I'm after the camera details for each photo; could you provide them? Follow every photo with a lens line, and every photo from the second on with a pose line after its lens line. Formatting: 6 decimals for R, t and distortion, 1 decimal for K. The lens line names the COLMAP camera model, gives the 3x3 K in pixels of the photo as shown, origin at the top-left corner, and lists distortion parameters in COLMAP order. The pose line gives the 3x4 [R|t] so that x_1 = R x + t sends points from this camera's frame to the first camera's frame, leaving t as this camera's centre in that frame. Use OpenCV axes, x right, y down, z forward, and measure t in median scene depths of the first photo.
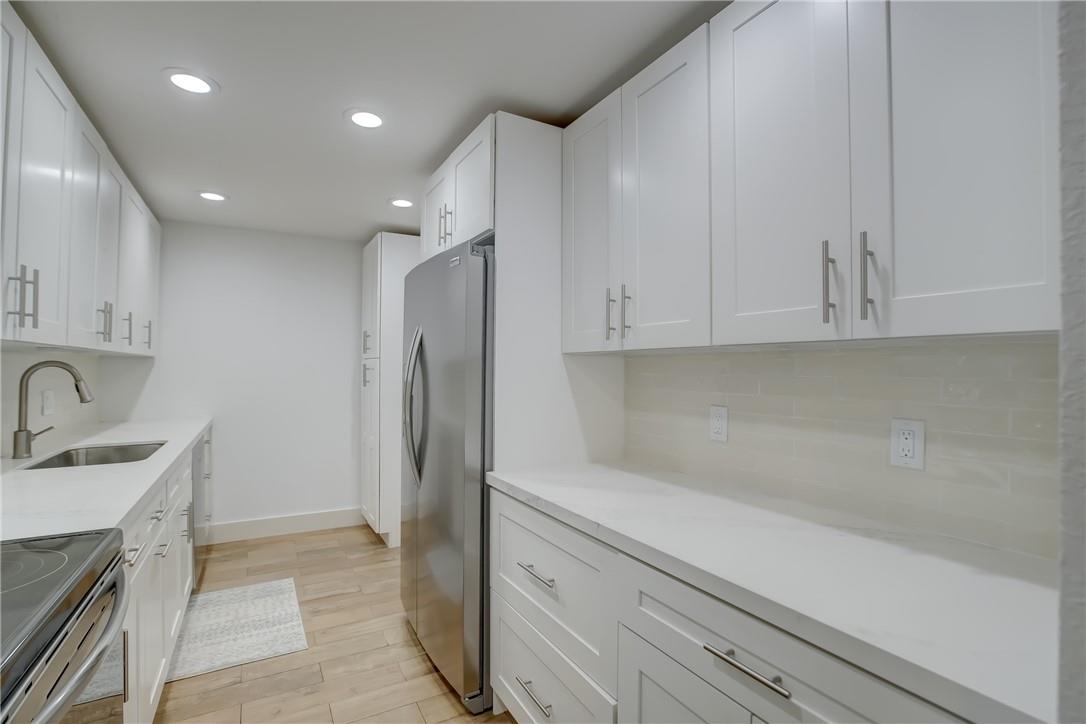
lens RADIAL K [[508.0, 0, 539.1], [0, 508.0, 356.1], [0, 0, 1]] dist [-0.055231, 0.020941]
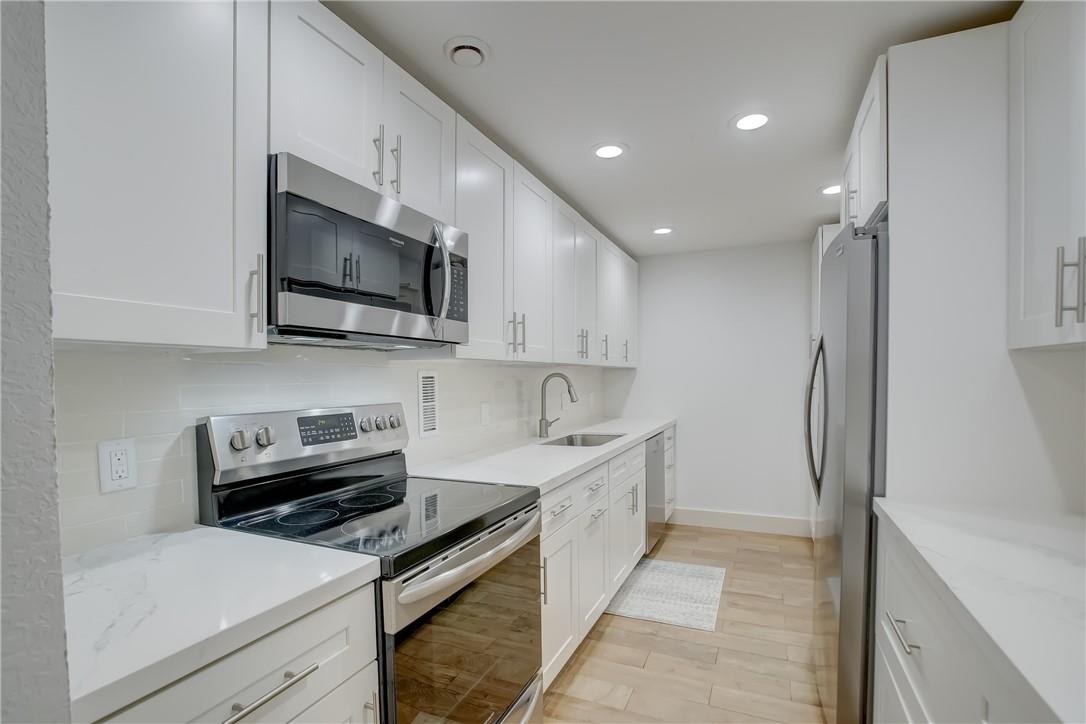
lens RADIAL K [[504.9, 0, 542.0], [0, 504.9, 387.7], [0, 0, 1]] dist [-0.051993, 0.021720]
pose [[0.588144, 0.007232, -0.808724, 0.195221], [0.032893, 0.998919, 0.032854, 0.002479], [0.808087, -0.045924, 0.587270, 0.072643]]
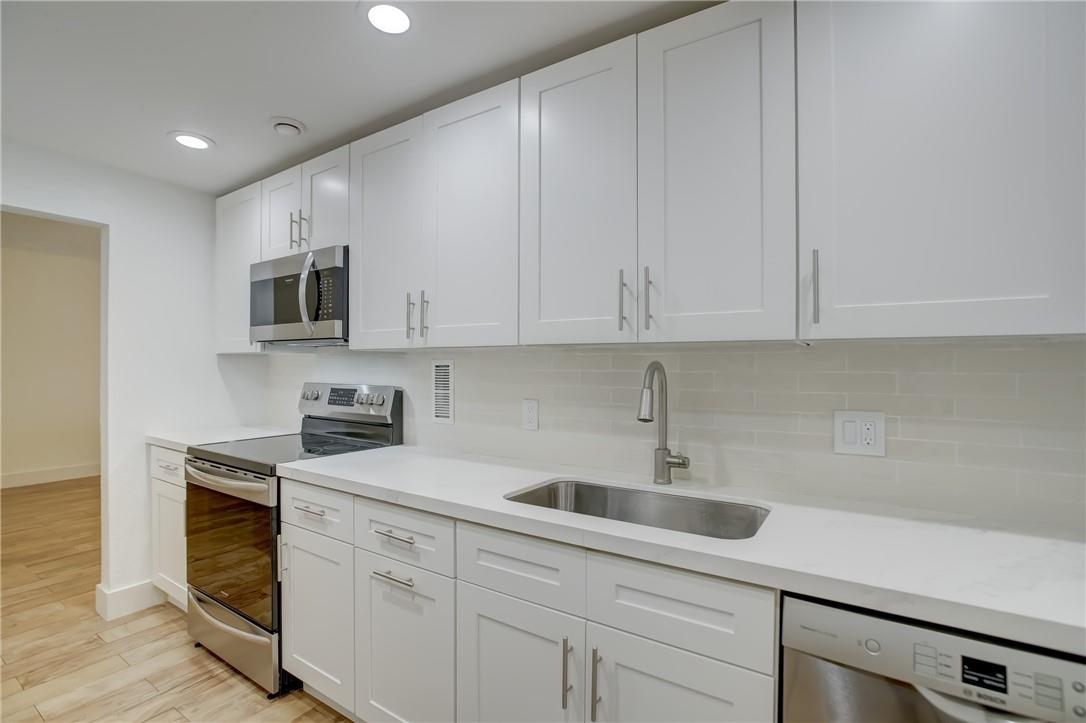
lens RADIAL K [[489.7, 0, 543.0], [0, 489.7, 361.5], [0, 0, 1]] dist [-0.033946, 0.011179]
pose [[-0.885095, -0.012168, -0.465252, -0.475099], [0.002393, 0.999526, -0.030694, 0.030078], [0.465405, -0.028281, -0.884646, 1.514529]]
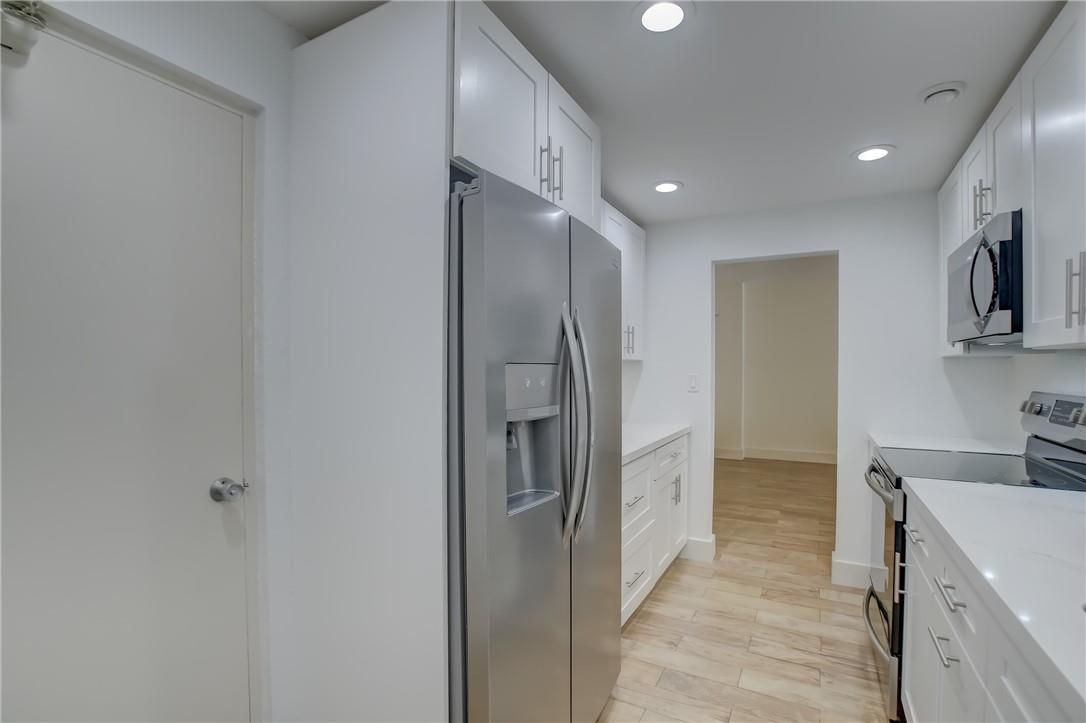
lens RADIAL K [[508.3, 0, 554.9], [0, 508.3, 363.0], [0, 0, 1]] dist [-0.069874, 0.029456]
pose [[-0.544312, -0.000969, 0.838883, -0.836335], [-0.022914, 0.999643, -0.013713, 0.022362], [-0.838570, -0.026687, -0.544140, 1.449342]]
